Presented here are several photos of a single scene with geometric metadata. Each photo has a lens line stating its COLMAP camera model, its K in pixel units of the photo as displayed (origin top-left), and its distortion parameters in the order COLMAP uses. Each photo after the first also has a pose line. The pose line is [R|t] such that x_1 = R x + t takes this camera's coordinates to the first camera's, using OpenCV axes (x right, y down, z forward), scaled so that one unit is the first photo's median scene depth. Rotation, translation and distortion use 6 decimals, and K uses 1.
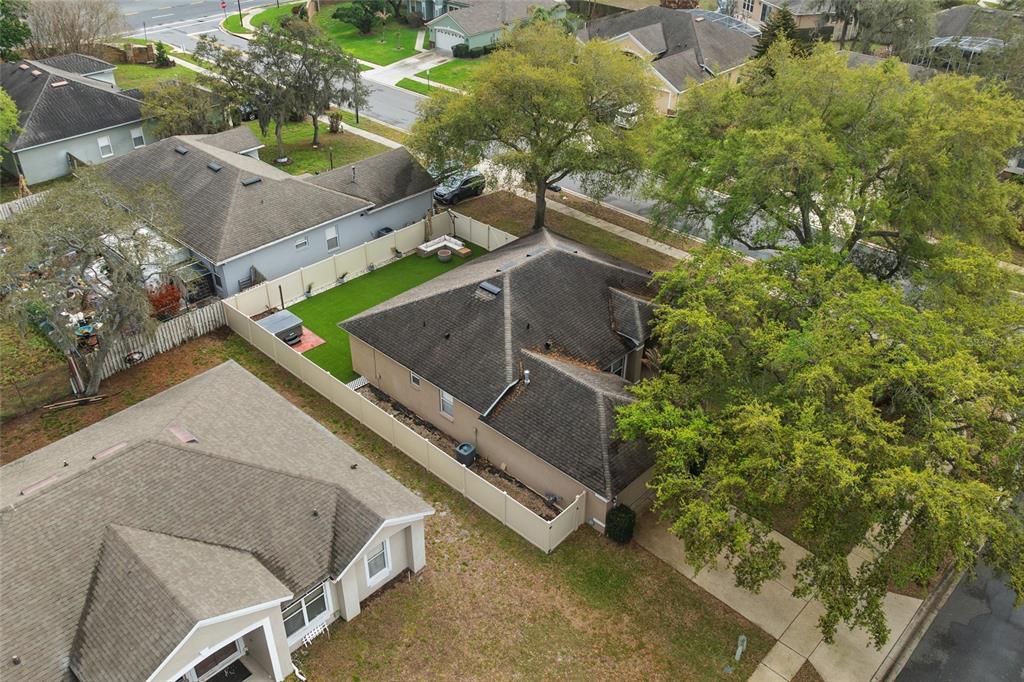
lens RADIAL K [[856.5, 0, 512.0], [0, 856.5, 341.0], [0, 0, 1]] dist [-0.023343, -0.008053]
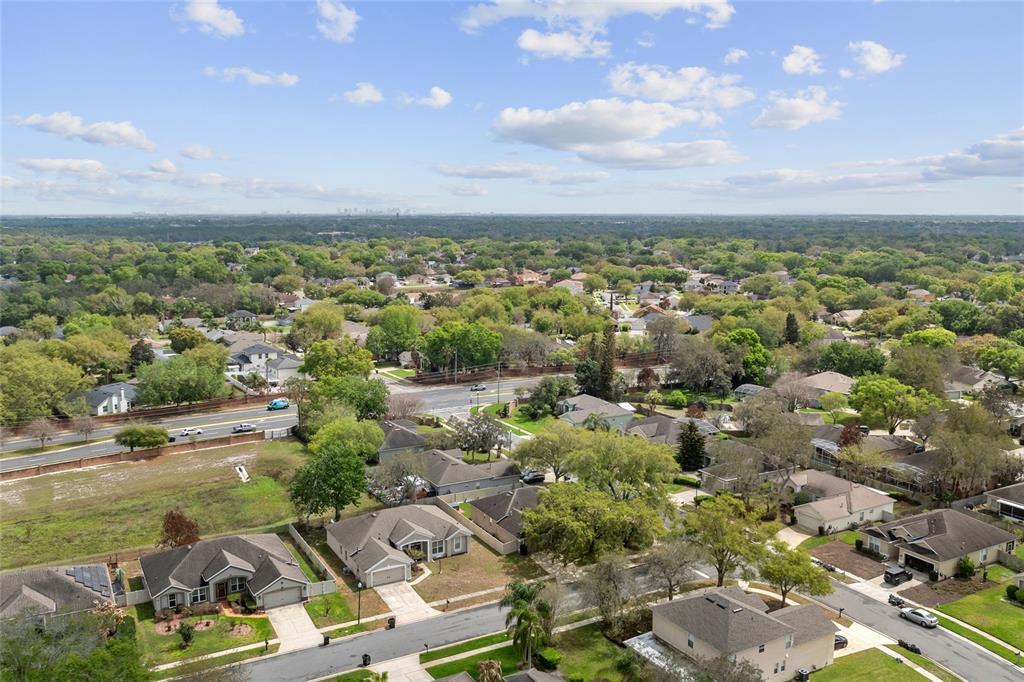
lens RADIAL K [[856.5, 0, 512.0], [0, 856.5, 341.0], [0, 0, 1]] dist [-0.023343, -0.008053]
pose [[0.952998, 0.033744, -0.301092, 0.698908], [-0.158120, 0.903099, -0.399262, 0.532891], [0.258443, 0.428104, 0.865987, -1.557528]]
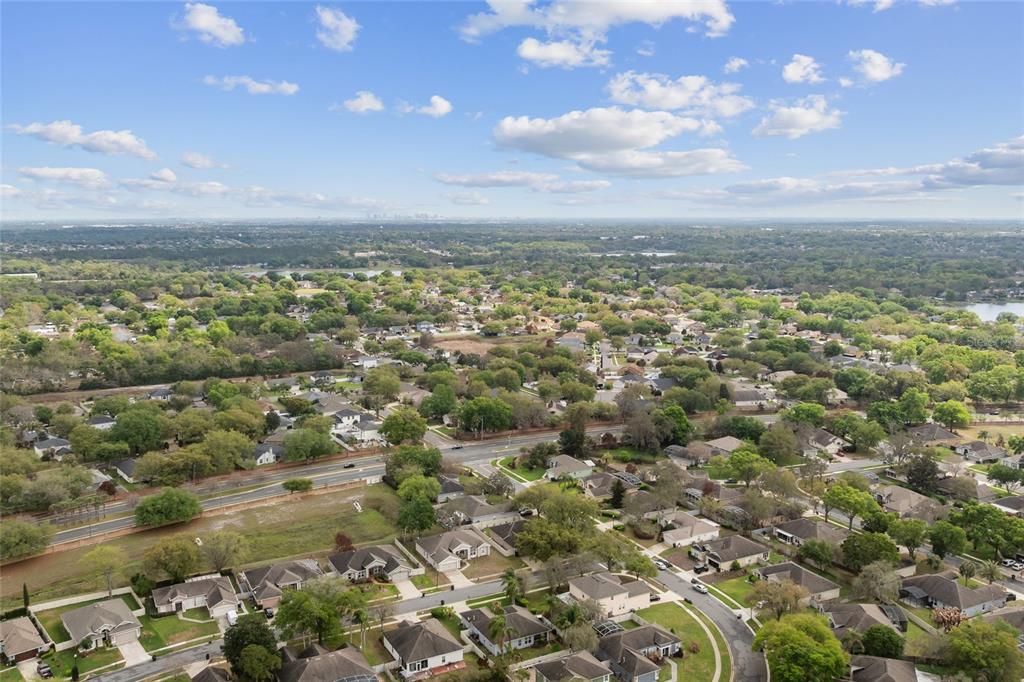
lens RADIAL K [[856.5, 0, 512.0], [0, 856.5, 341.0], [0, 0, 1]] dist [-0.023343, -0.008053]
pose [[0.943266, 0.037053, -0.329964, 1.457122], [-0.172759, 0.903418, -0.392416, 0.866659], [0.283555, 0.427157, 0.858565, -3.618104]]
